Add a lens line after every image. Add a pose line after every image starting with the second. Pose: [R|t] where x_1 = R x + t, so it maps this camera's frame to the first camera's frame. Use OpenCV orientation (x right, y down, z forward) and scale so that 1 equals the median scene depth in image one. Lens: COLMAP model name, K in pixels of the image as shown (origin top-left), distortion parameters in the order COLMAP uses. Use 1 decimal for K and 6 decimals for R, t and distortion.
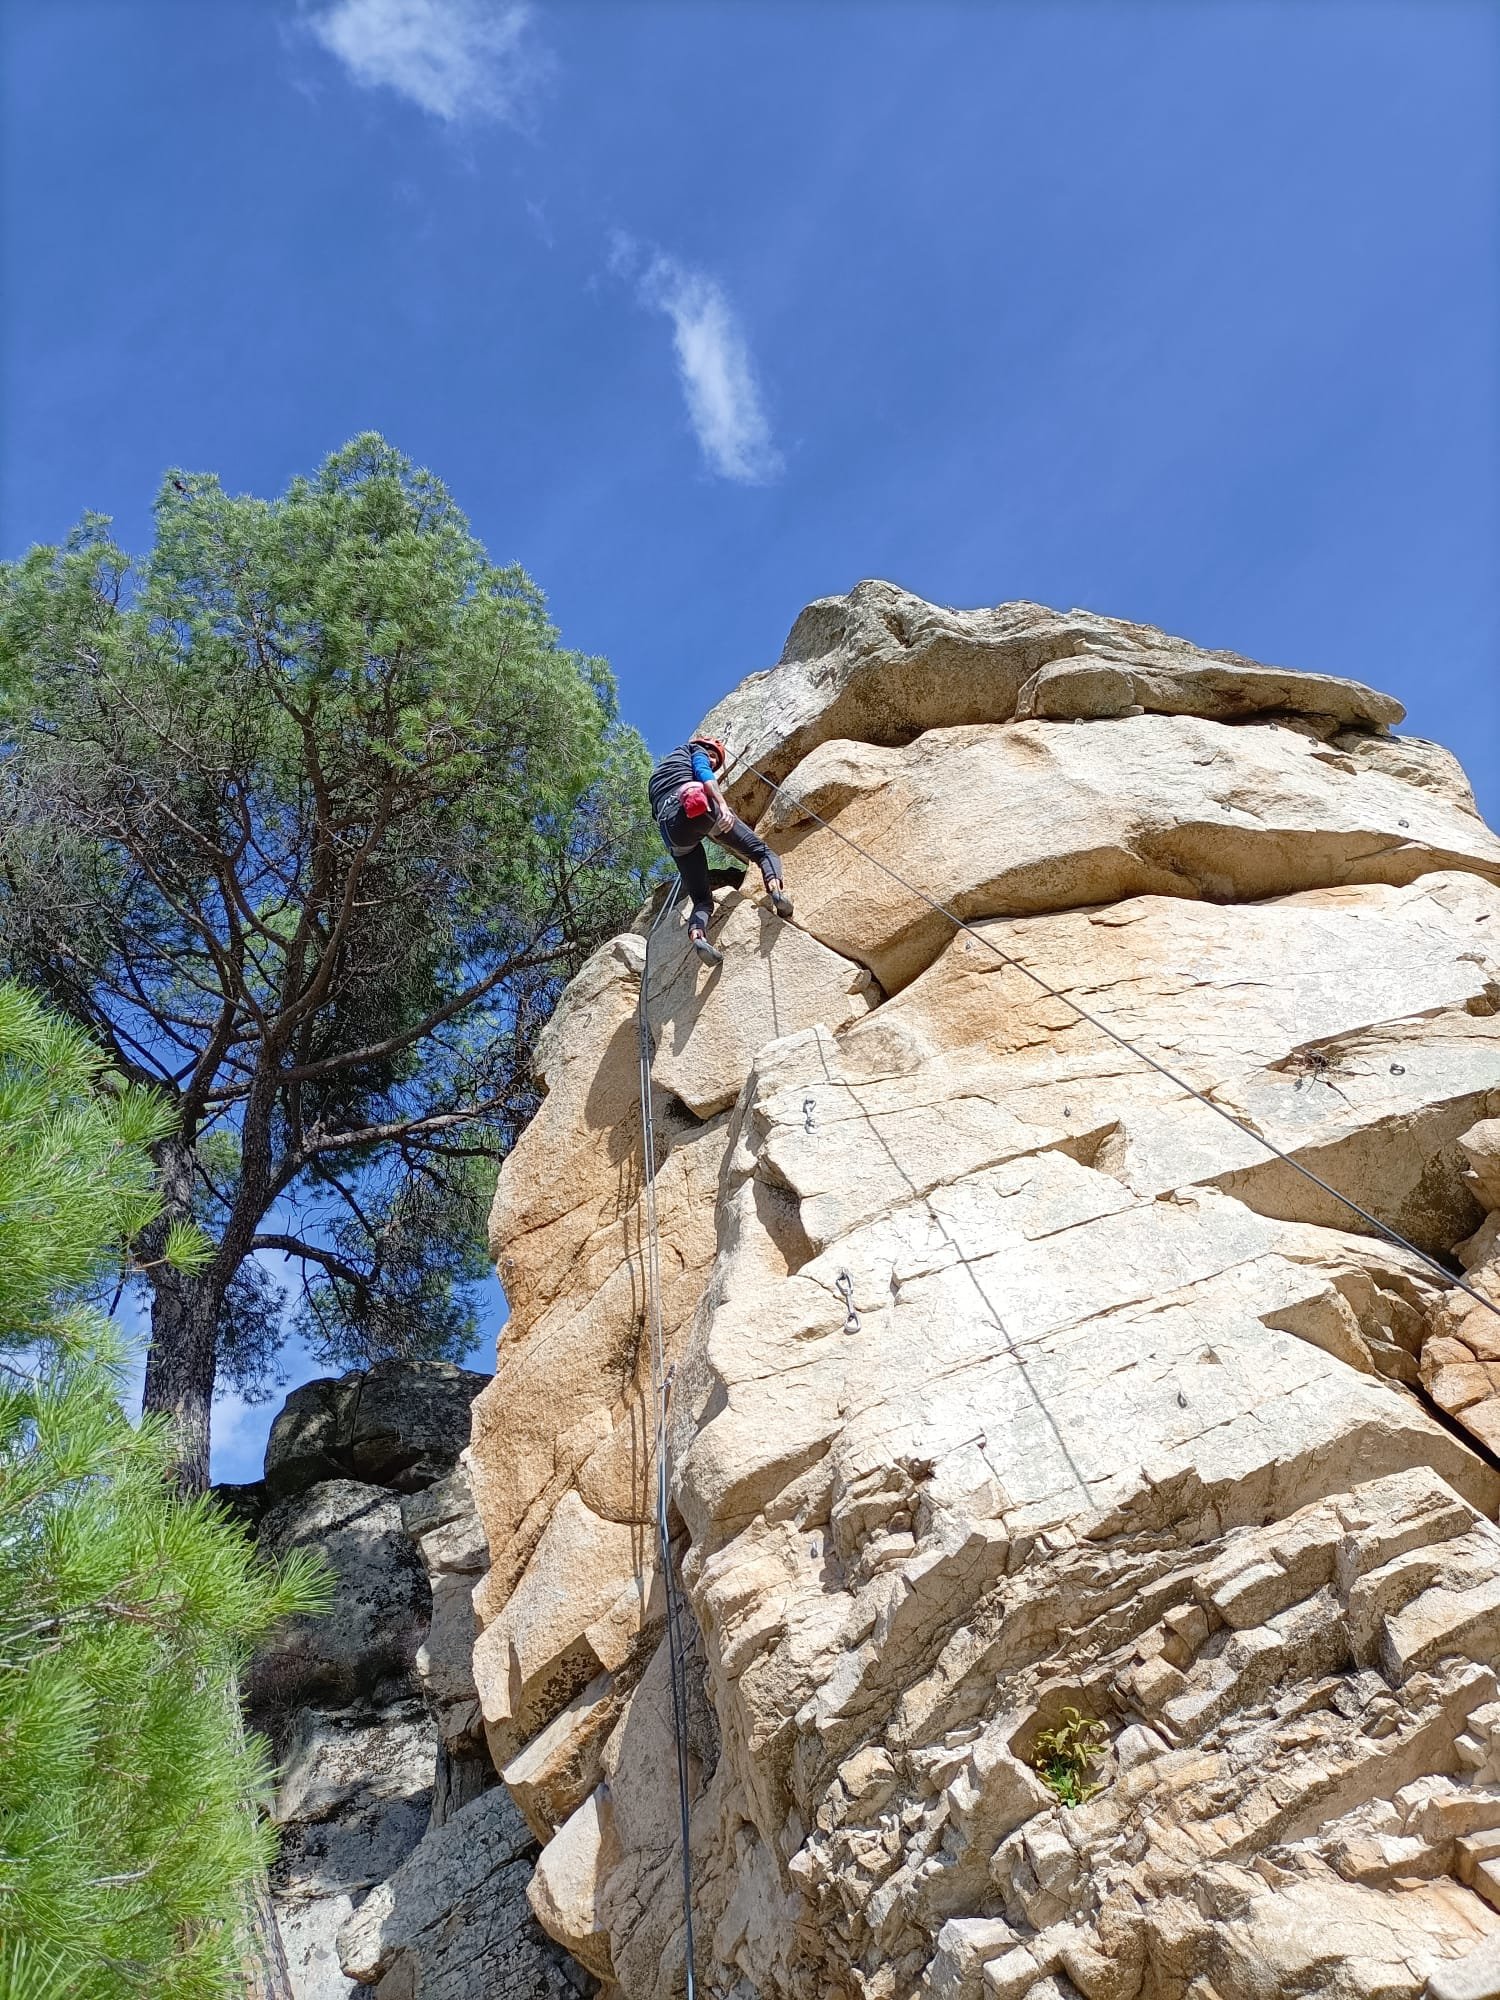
lens RADIAL K [[1484.7, 0, 735.5], [0, 1484.7, 1002.4], [0, 0, 1]] dist [0.082387, -0.111865]
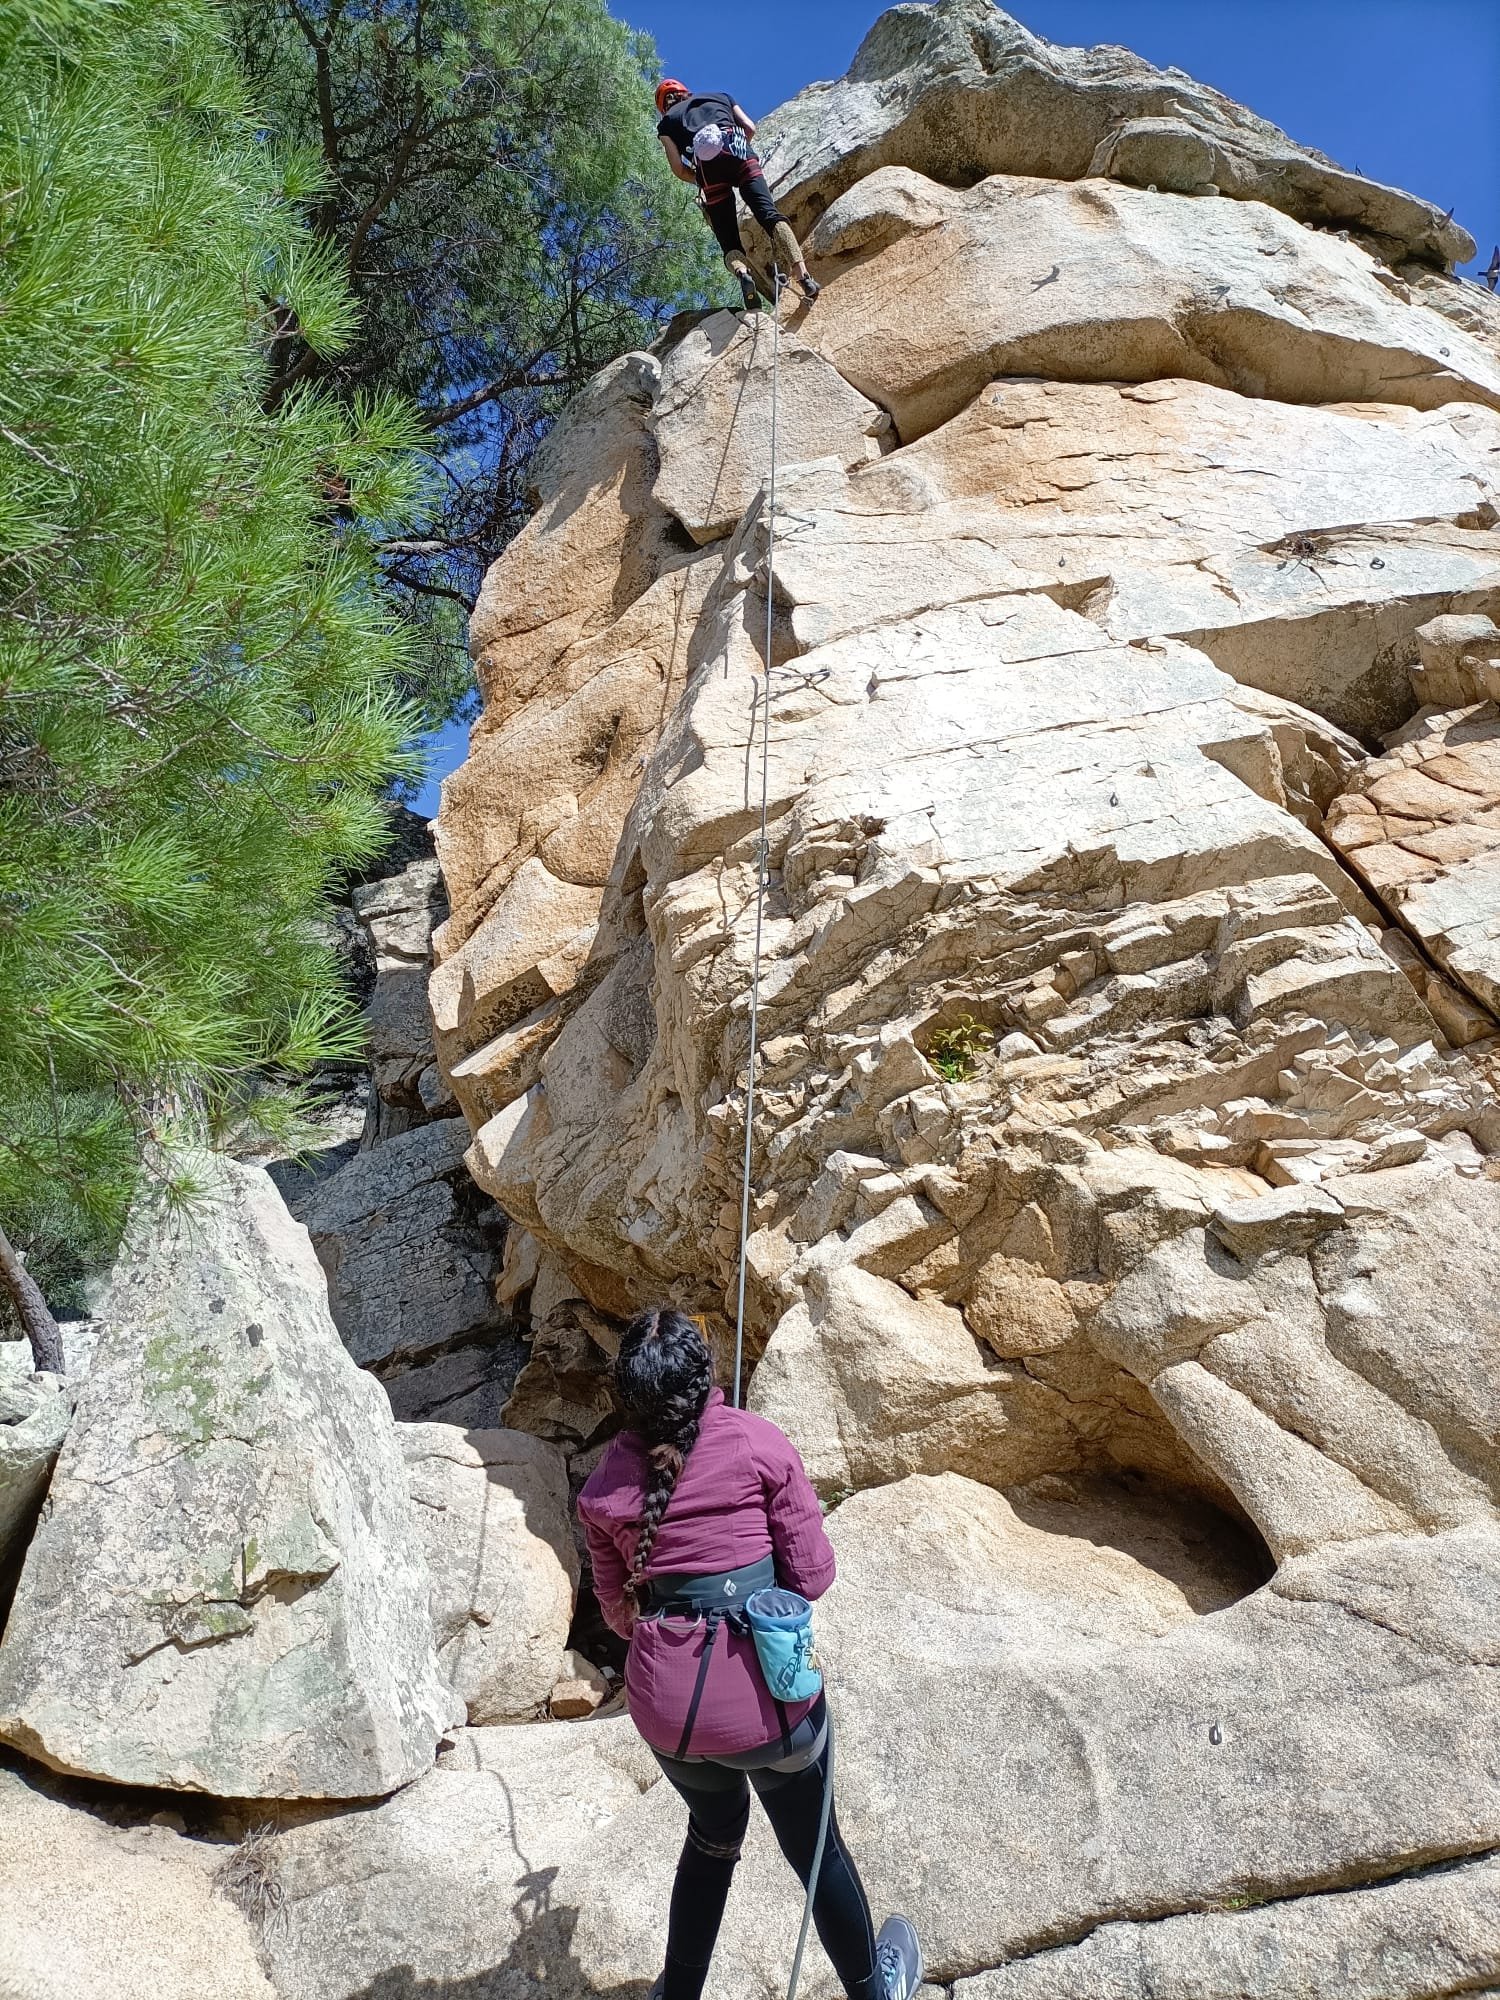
lens RADIAL K [[1484.7, 0, 735.5], [0, 1484.7, 1002.4], [0, 0, 1]] dist [0.082387, -0.111865]
pose [[0.985951, 0.151407, 0.070539, -0.029822], [-0.165066, 0.947798, 0.272823, 0.125914], [-0.025549, -0.280634, 0.959475, -0.083193]]
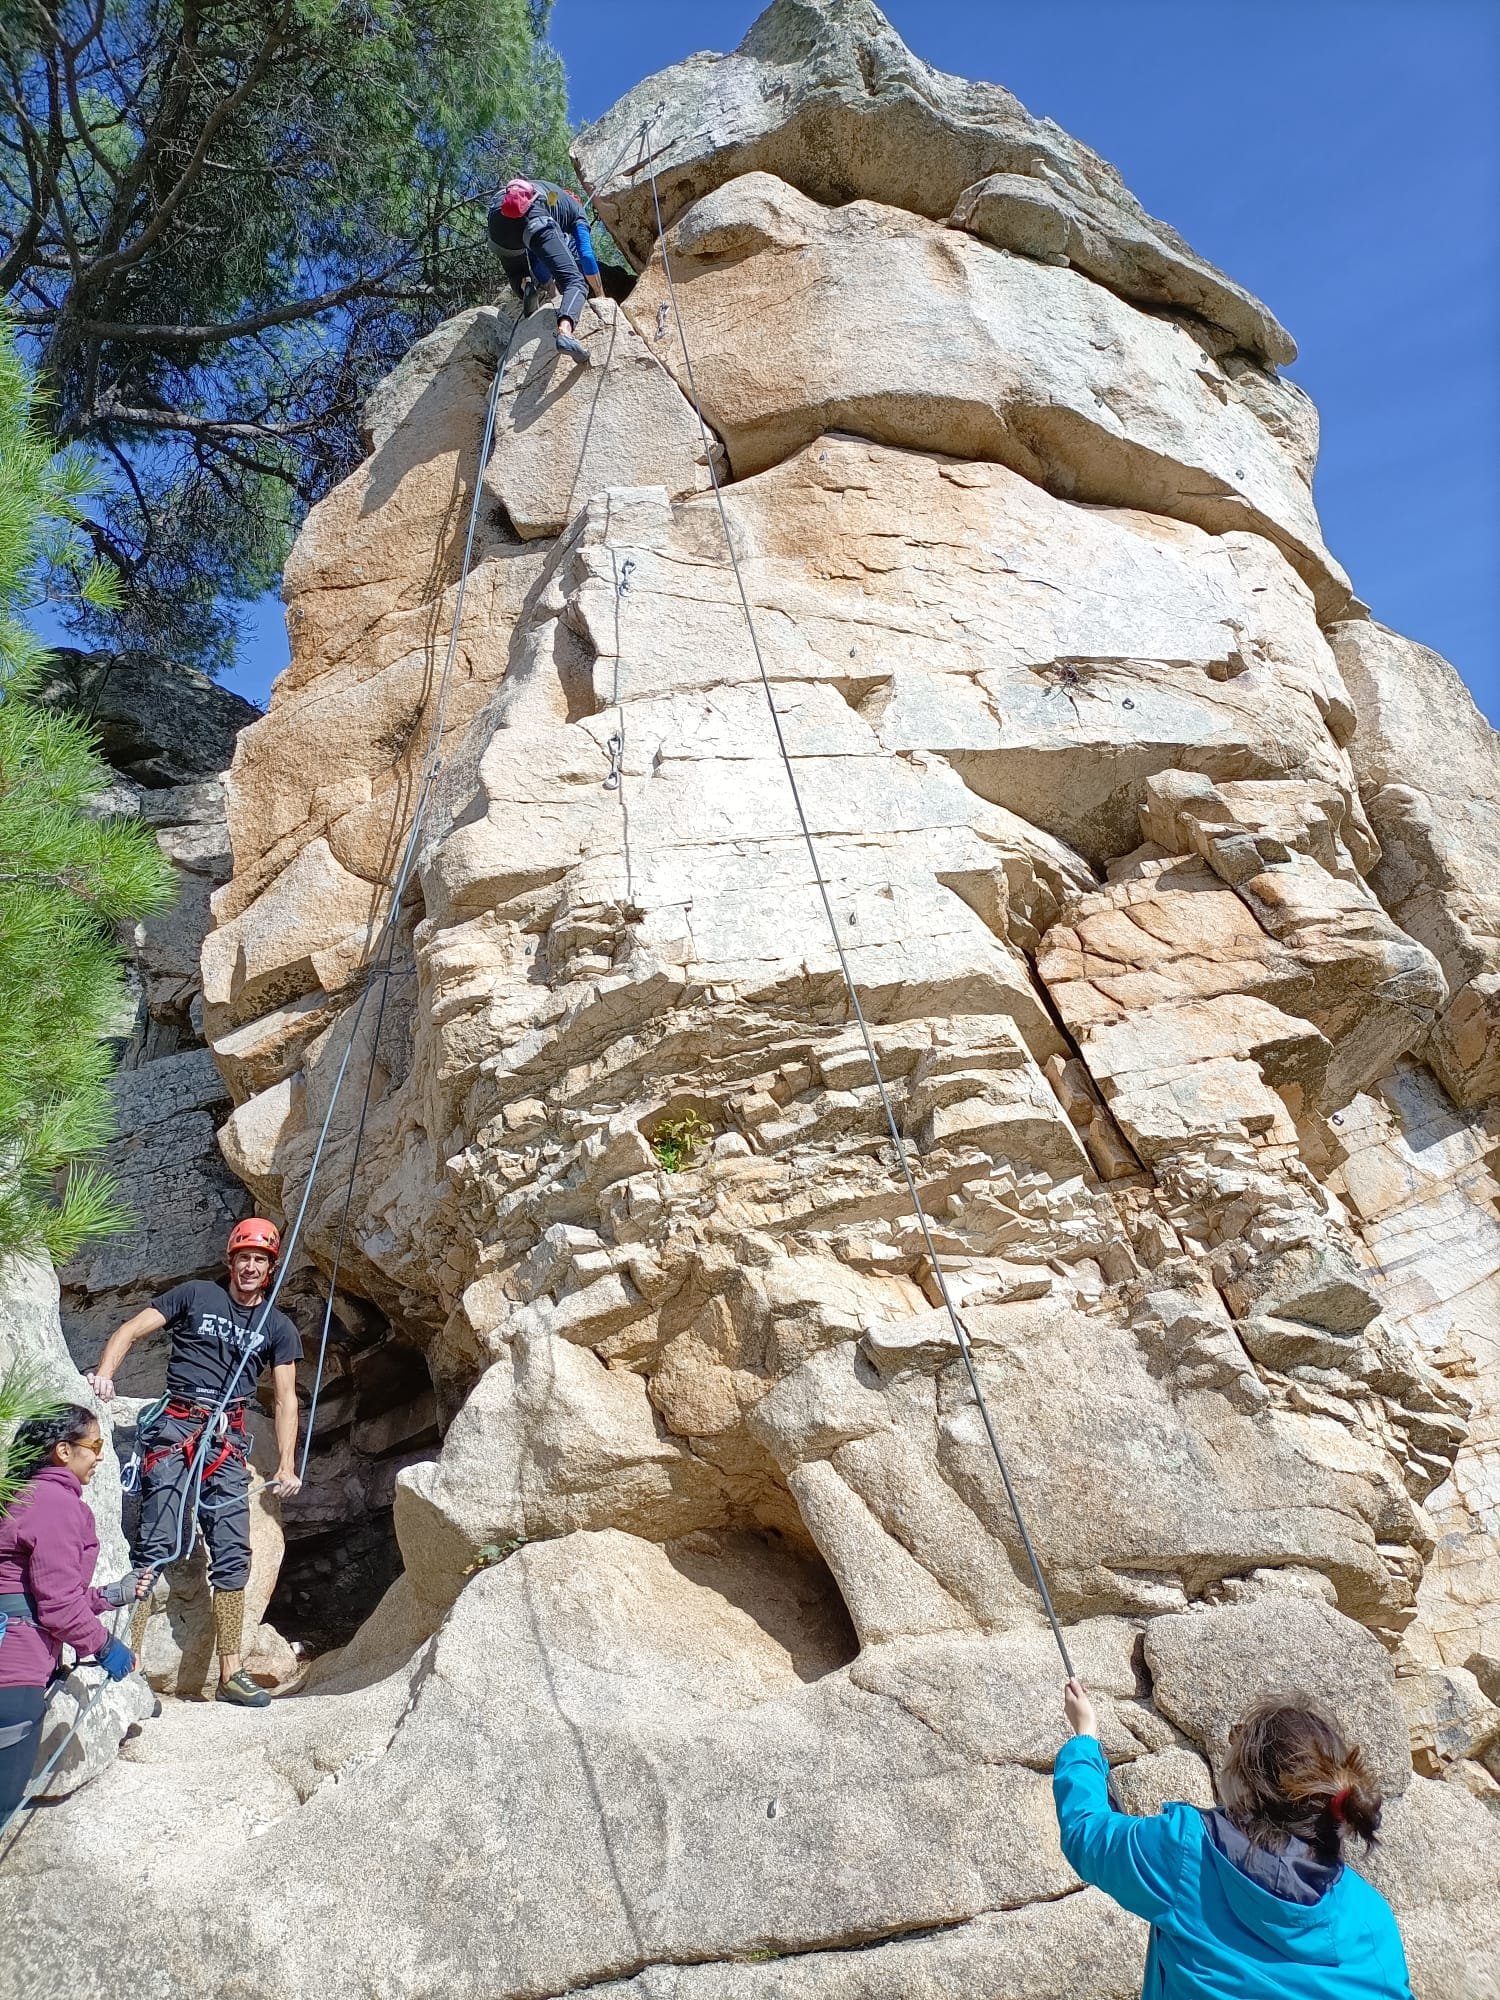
lens RADIAL K [[1480.5, 0, 744.0], [0, 1480.5, 1007.1], [0, 0, 1]] dist [0.099444, -0.155502]
pose [[0.941564, 0.256642, 0.218156, -0.028171], [-0.319840, 0.884329, 0.340096, -0.046522], [-0.105639, -0.389998, 0.914736, -0.109438]]
